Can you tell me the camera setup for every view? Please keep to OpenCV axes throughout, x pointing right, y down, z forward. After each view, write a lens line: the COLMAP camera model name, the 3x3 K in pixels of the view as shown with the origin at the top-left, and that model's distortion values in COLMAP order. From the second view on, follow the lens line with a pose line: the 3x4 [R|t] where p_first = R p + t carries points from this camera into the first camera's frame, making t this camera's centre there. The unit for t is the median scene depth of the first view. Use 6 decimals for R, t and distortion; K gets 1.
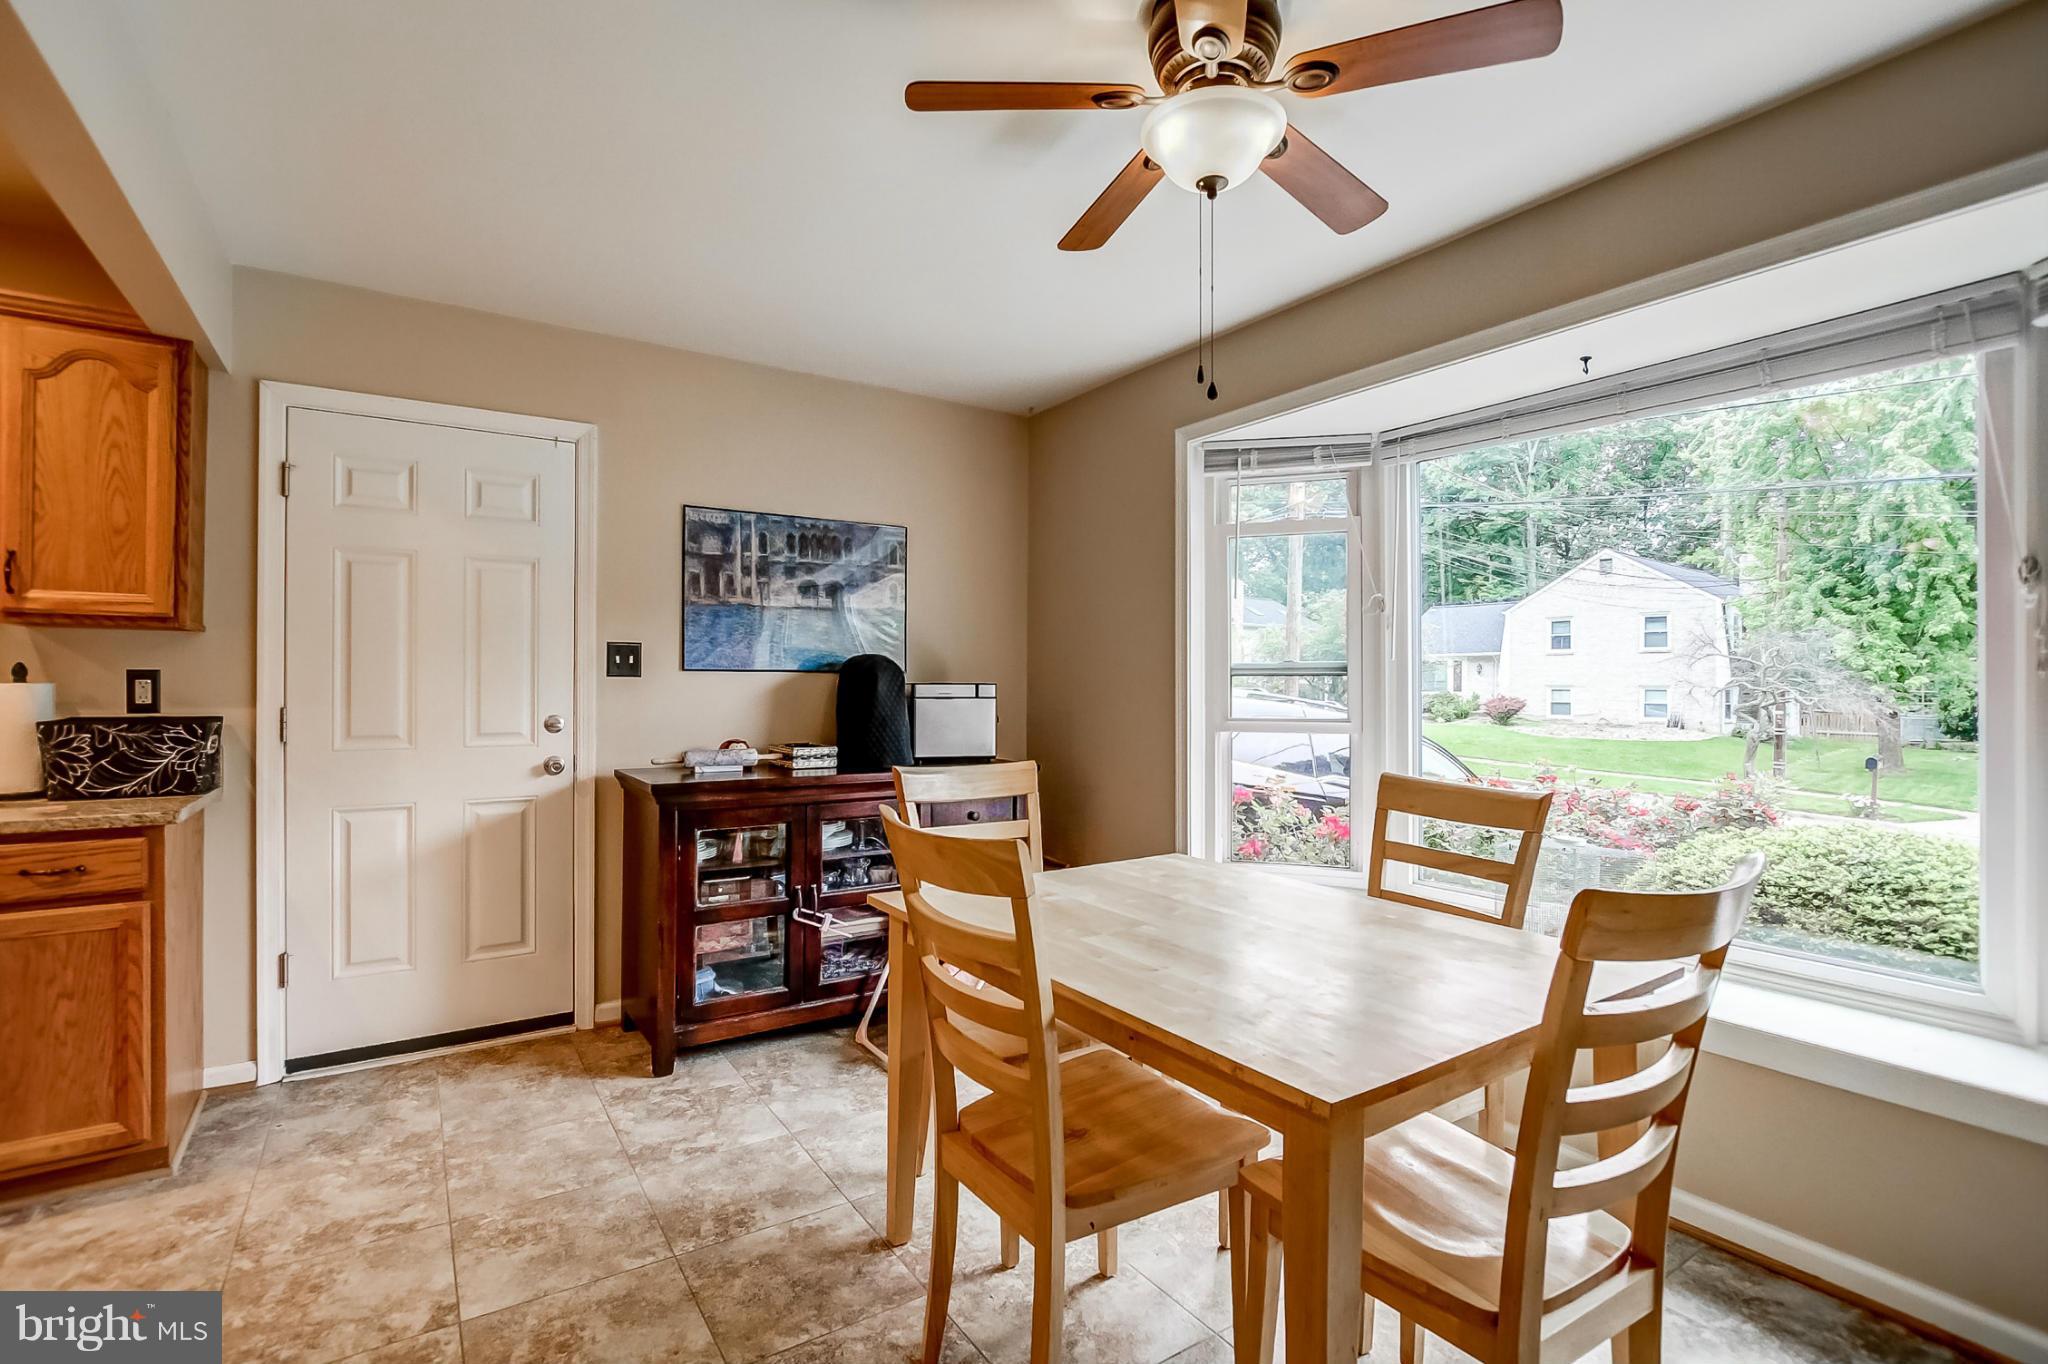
lens RADIAL K [[942.5, 0, 1016.1], [0, 942.5, 680.5], [0, 0, 1]] dist [-0.014088, 0.000328]
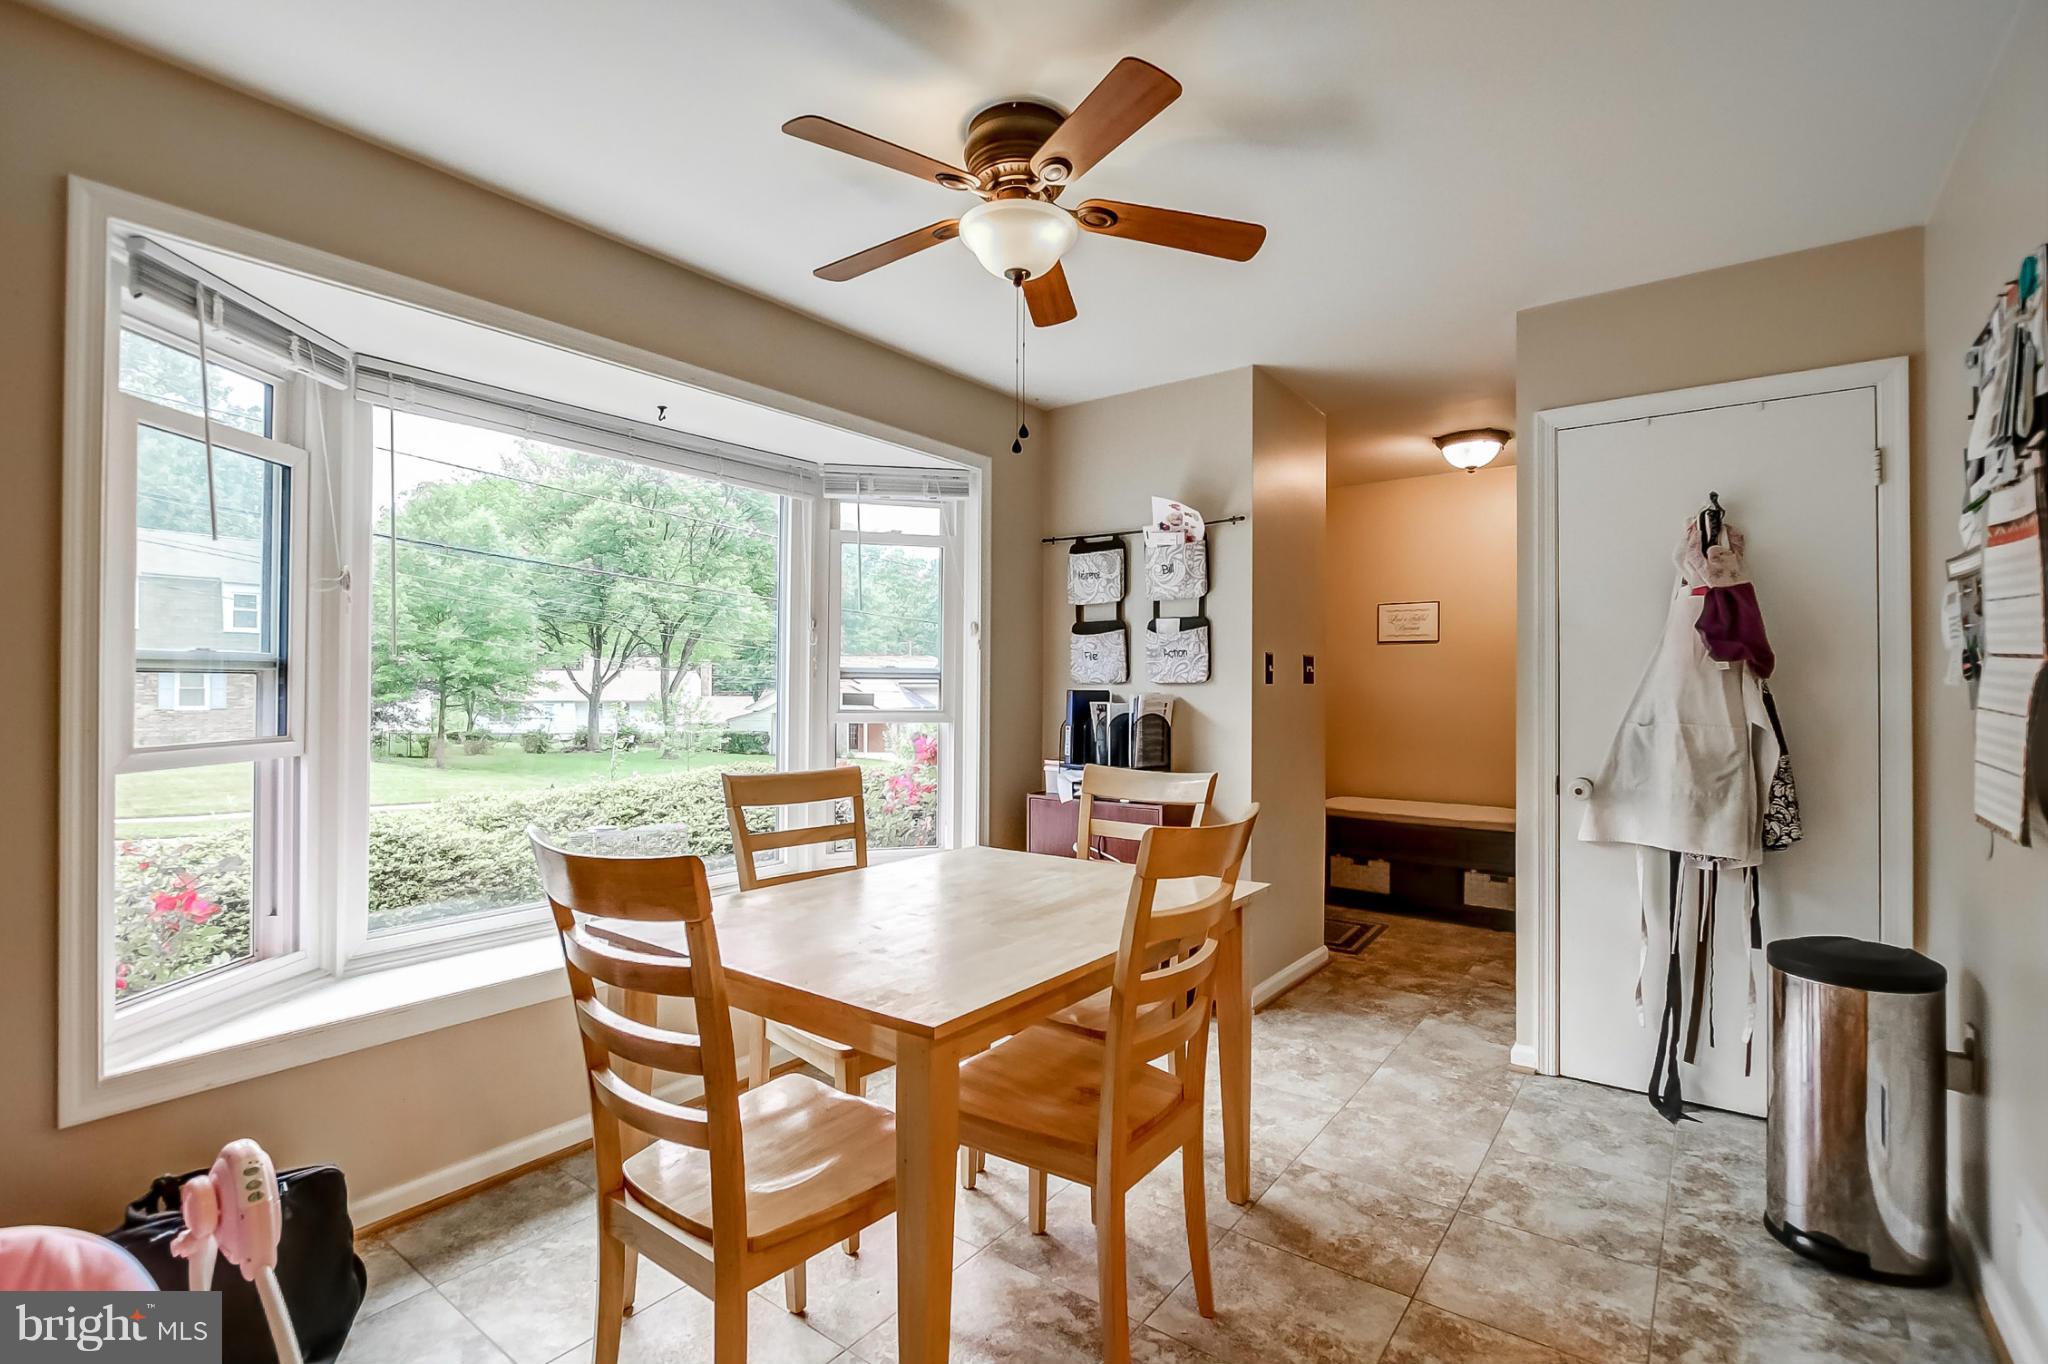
lens RADIAL K [[942.5, 0, 1016.1], [0, 942.5, 680.5], [0, 0, 1]] dist [-0.014088, 0.000328]
pose [[-0.341614, 0.001467, 0.939839, -0.512255], [-0.008809, 0.999950, -0.004763, -0.002028], [-0.939799, -0.009906, -0.341584, 0.784895]]
